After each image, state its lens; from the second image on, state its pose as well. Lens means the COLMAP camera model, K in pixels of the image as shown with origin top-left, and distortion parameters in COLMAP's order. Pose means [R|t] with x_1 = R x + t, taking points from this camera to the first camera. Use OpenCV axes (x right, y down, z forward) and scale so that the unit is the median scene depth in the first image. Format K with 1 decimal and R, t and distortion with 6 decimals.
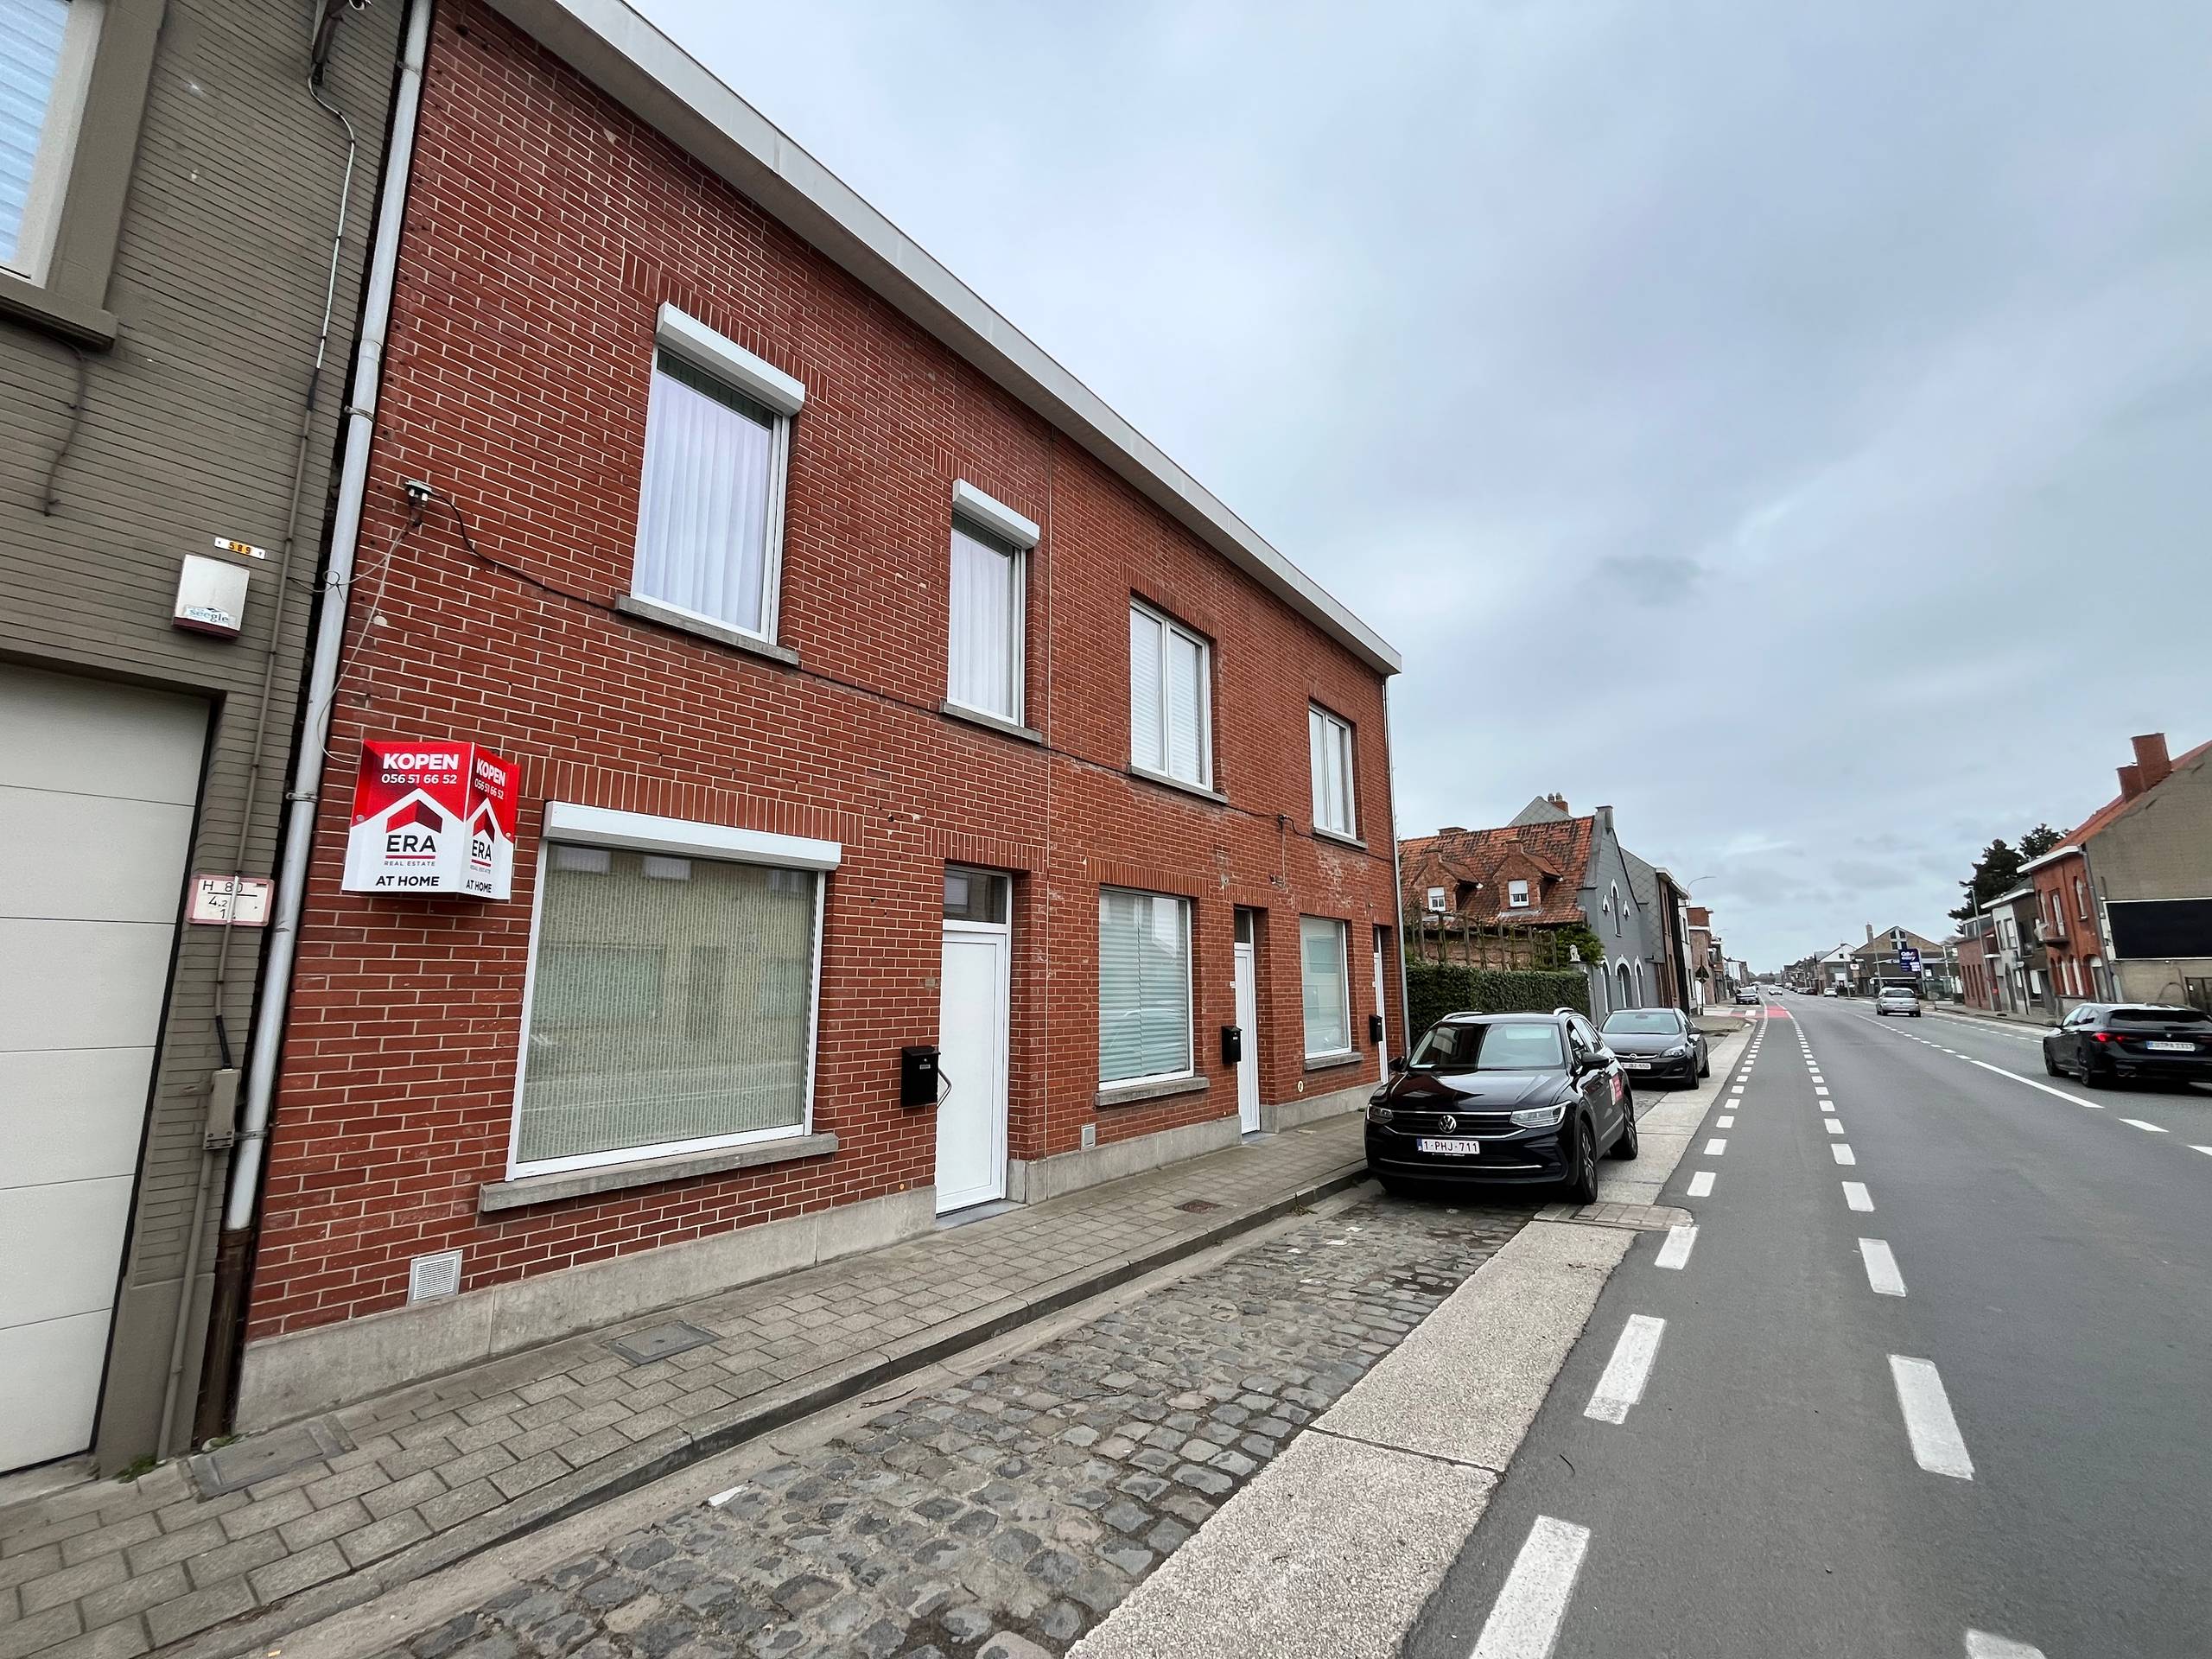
lens RADIAL K [[895.9, 0, 1099.0], [0, 895.9, 839.2], [0, 0, 1]] dist [0.000674, -0.001990]
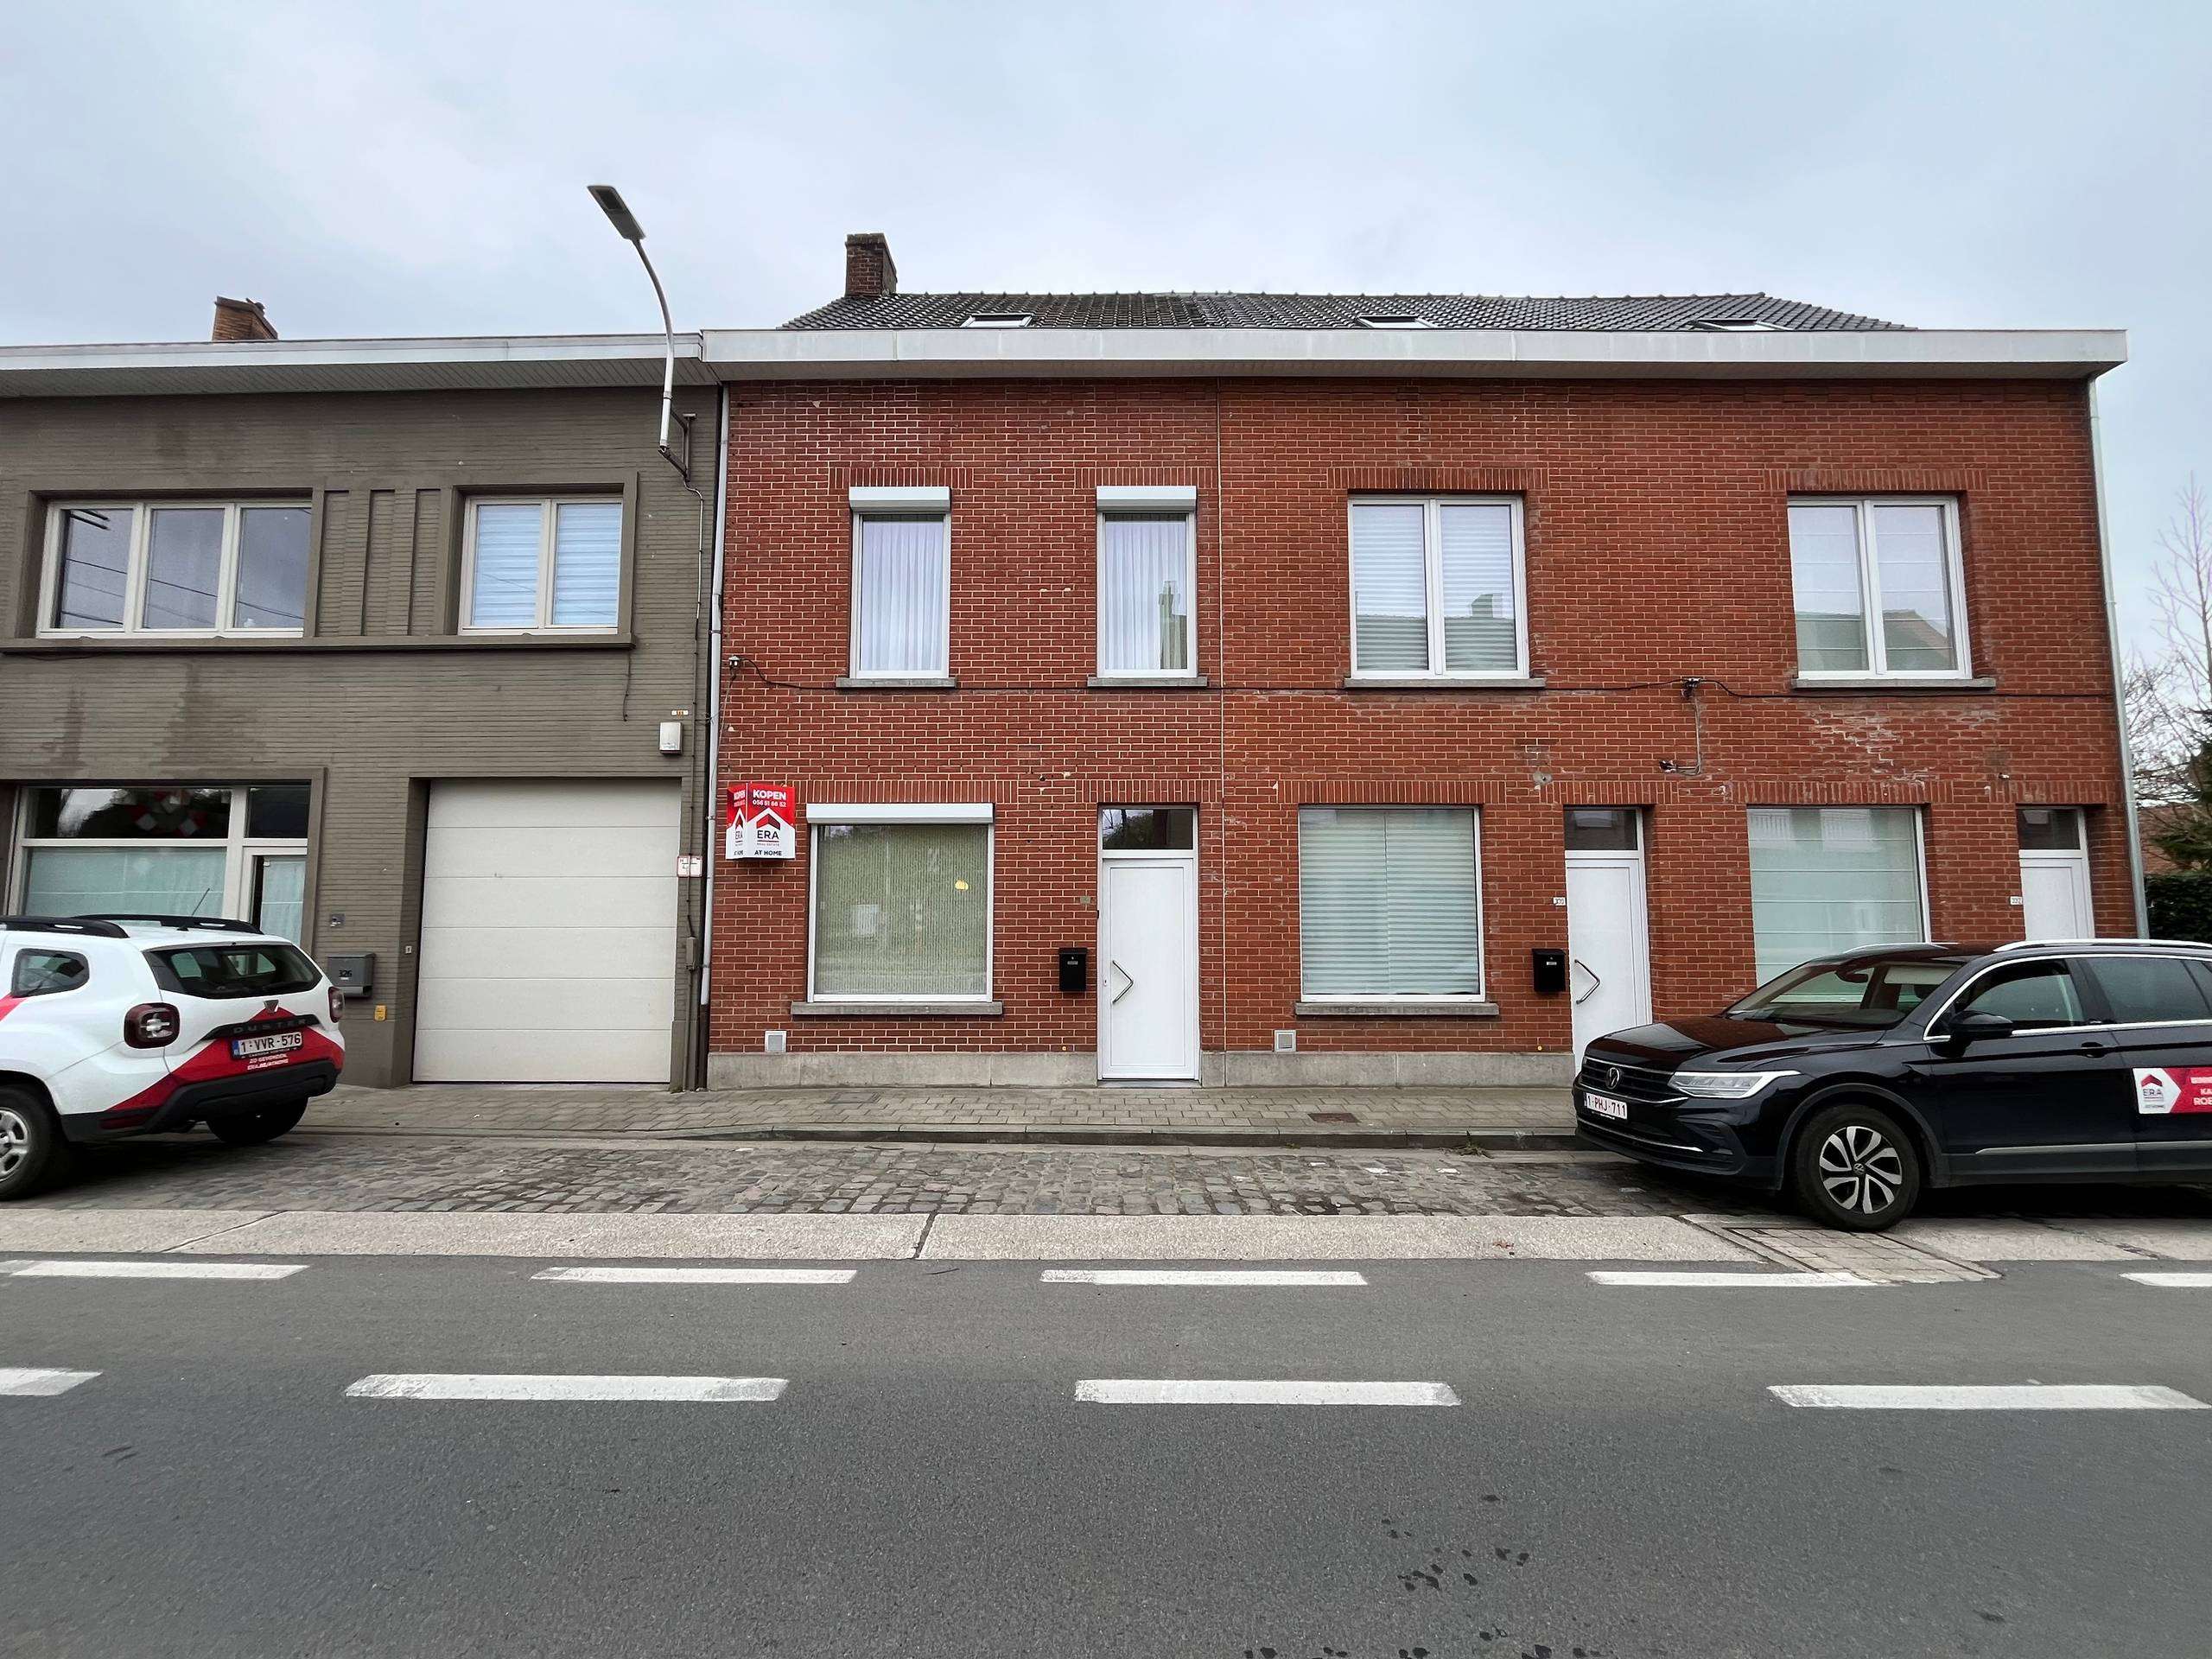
lens RADIAL K [[895.9, 0, 1099.0], [0, 895.9, 839.2], [0, 0, 1]] dist [0.000674, -0.001990]
pose [[0.607678, -0.057777, -0.792079, 1.283055], [0.128084, 0.991424, 0.025948, 0.062145], [0.783787, -0.117221, 0.609867, 0.350781]]
